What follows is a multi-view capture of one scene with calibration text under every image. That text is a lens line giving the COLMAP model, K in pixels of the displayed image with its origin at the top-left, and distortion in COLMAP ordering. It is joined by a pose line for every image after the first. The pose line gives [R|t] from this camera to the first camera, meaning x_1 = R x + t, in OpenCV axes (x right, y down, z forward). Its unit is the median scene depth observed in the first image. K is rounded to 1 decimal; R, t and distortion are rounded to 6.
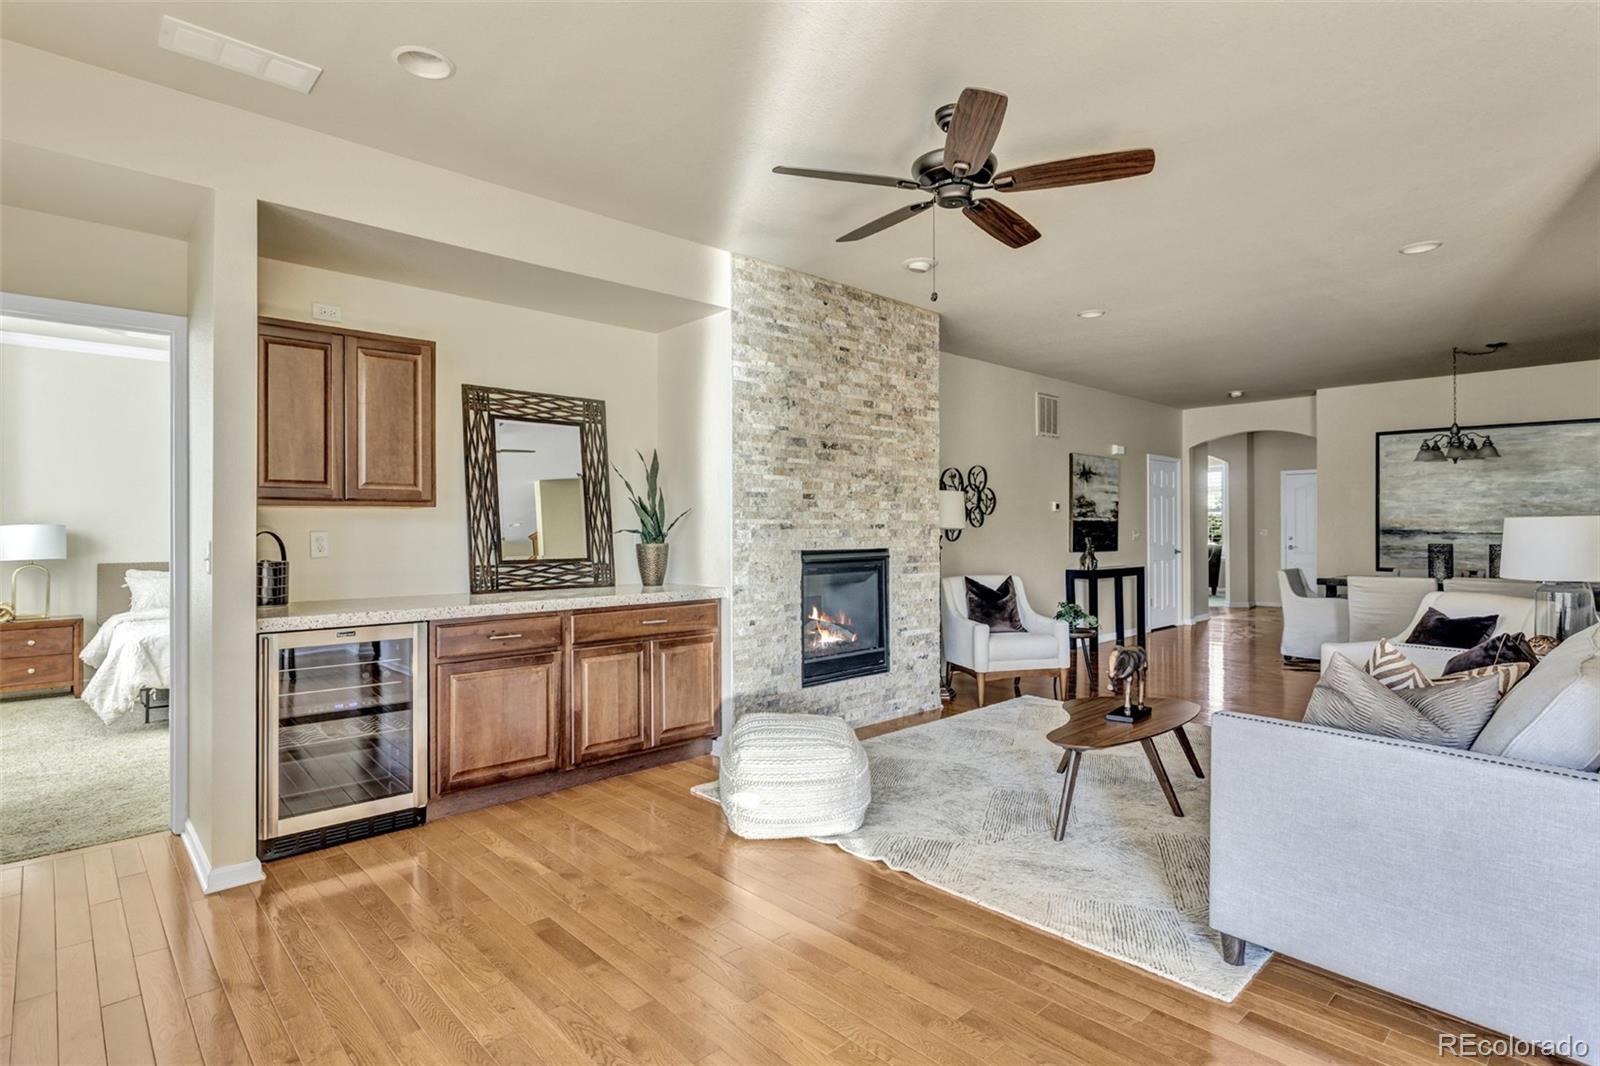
lens RADIAL K [[802.6, 0, 797.5], [0, 802.6, 523.1], [0, 0, 1]] dist [-0.006562, 0.004650]
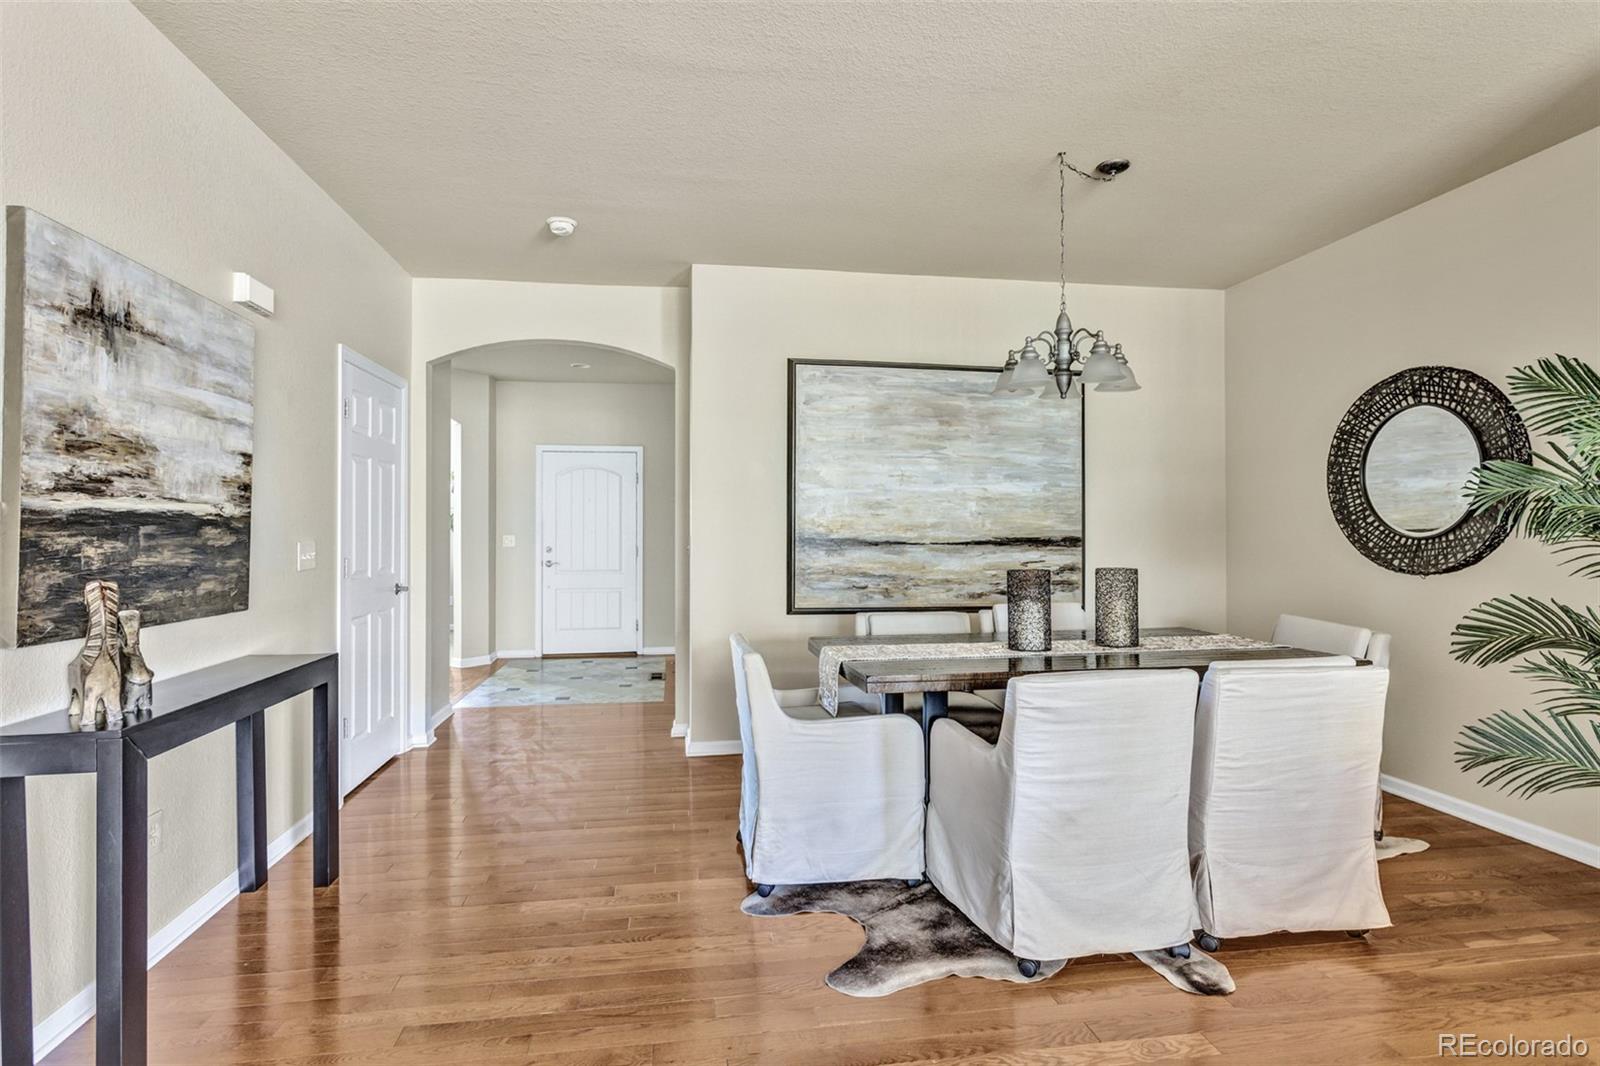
lens RADIAL K [[802.6, 0, 799.0], [0, 802.6, 522.3], [0, 0, 1]] dist [-0.006562, 0.004650]
pose [[0.559493, 0.009701, 0.828778, 0.472492], [-0.005373, 0.999953, -0.008077, 0.003069], [-0.828817, 0.000066, 0.559519, 1.173563]]
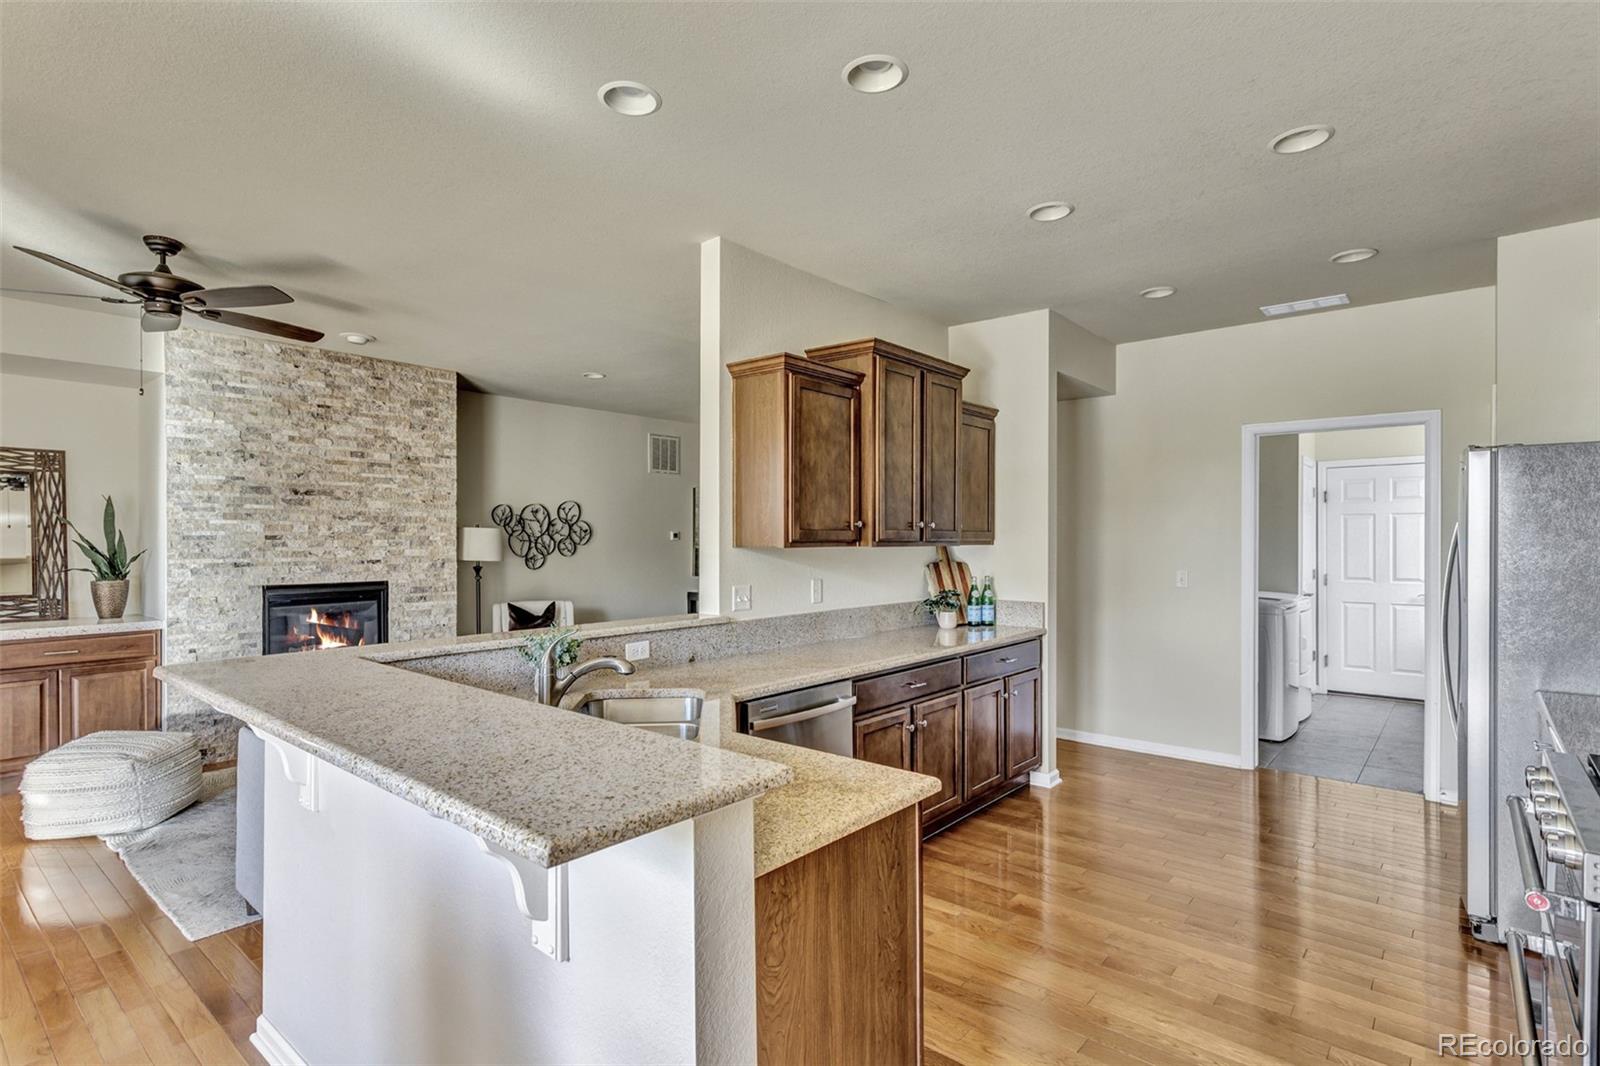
lens RADIAL K [[786.3, 0, 788.6], [0, 786.3, 540.8], [0, 0, 1]] dist [0.004658, 0.001487]
pose [[0.993237, 0.001208, 0.116098, 0.618378], [-0.002165, 0.999965, 0.008120, -0.040037], [-0.116084, -0.008317, 0.993205, -0.193256]]
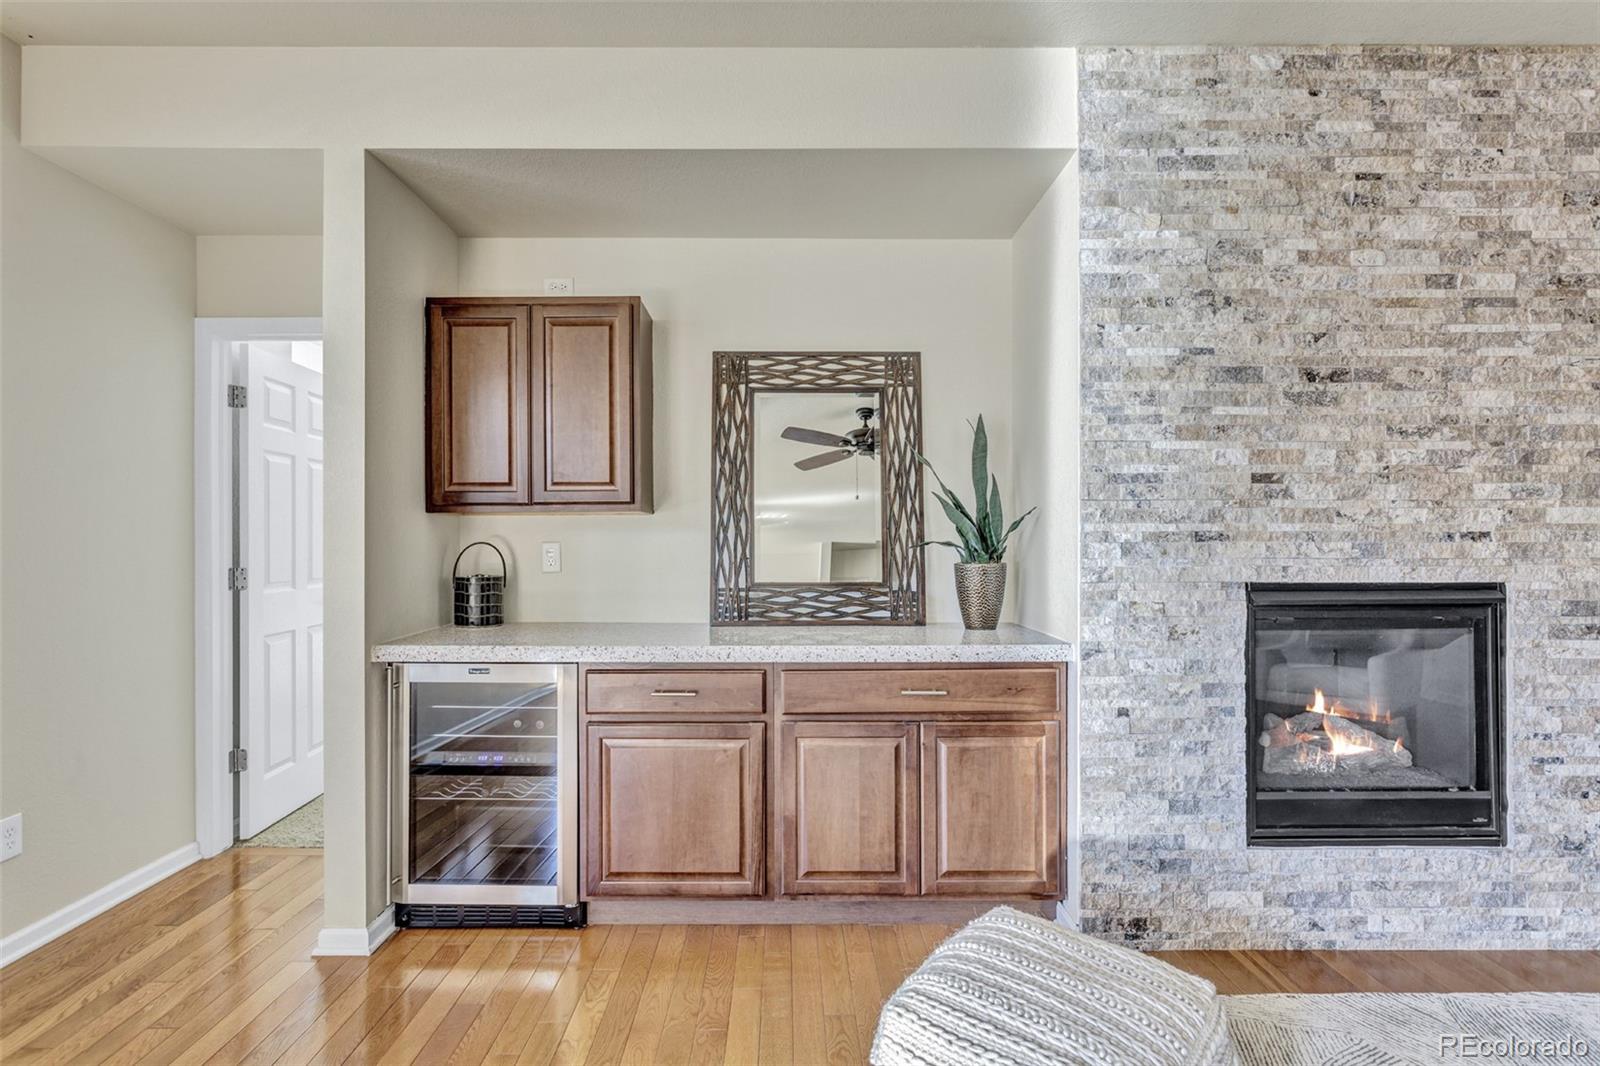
lens RADIAL K [[802.6, 0, 790.6], [0, 802.6, 540.4], [0, 0, 1]] dist [-0.006562, 0.004650]
pose [[0.734114, 0.003408, -0.679018, 0.141172], [0.003075, 0.999960, 0.008344, 0.001475], [0.679020, -0.008214, 0.734074, 0.422358]]
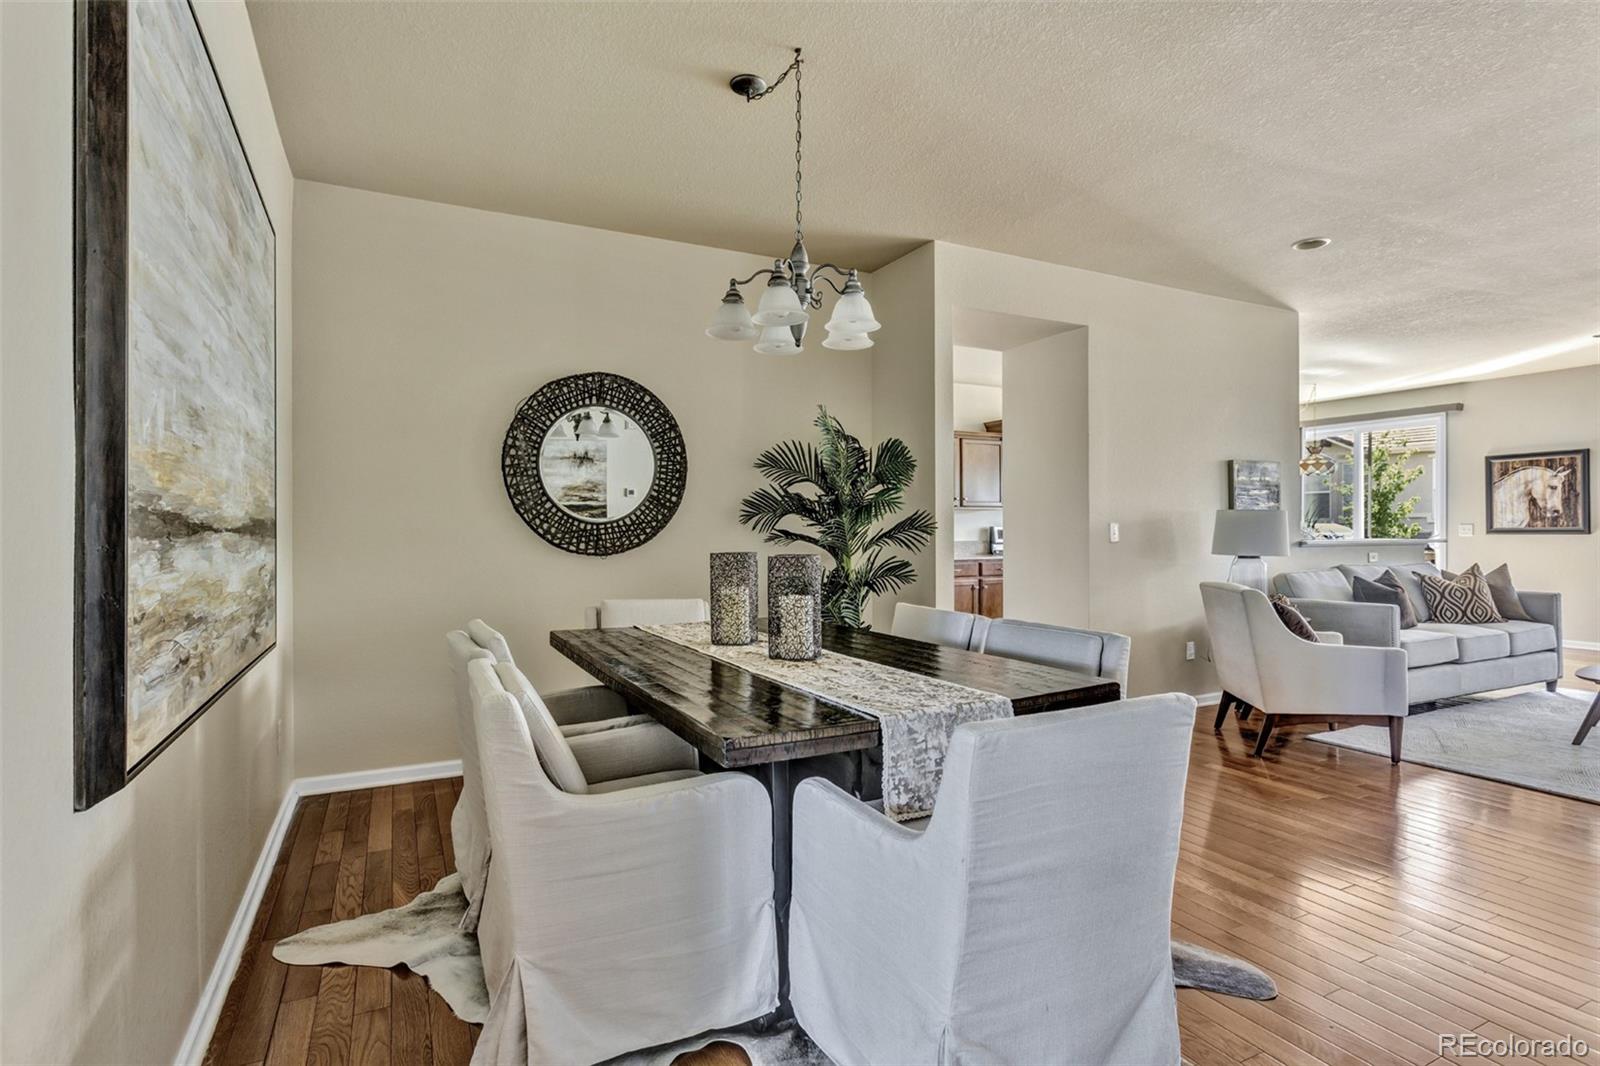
lens RADIAL K [[802.6, 0, 809.4], [0, 802.6, 529.6], [0, 0, 1]] dist [-0.006562, 0.004650]
pose [[-0.964398, 0.005880, 0.264390, 1.028186], [0.003742, 0.999956, -0.008590, 0.025340], [-0.264429, -0.007294, -0.964378, 1.938534]]
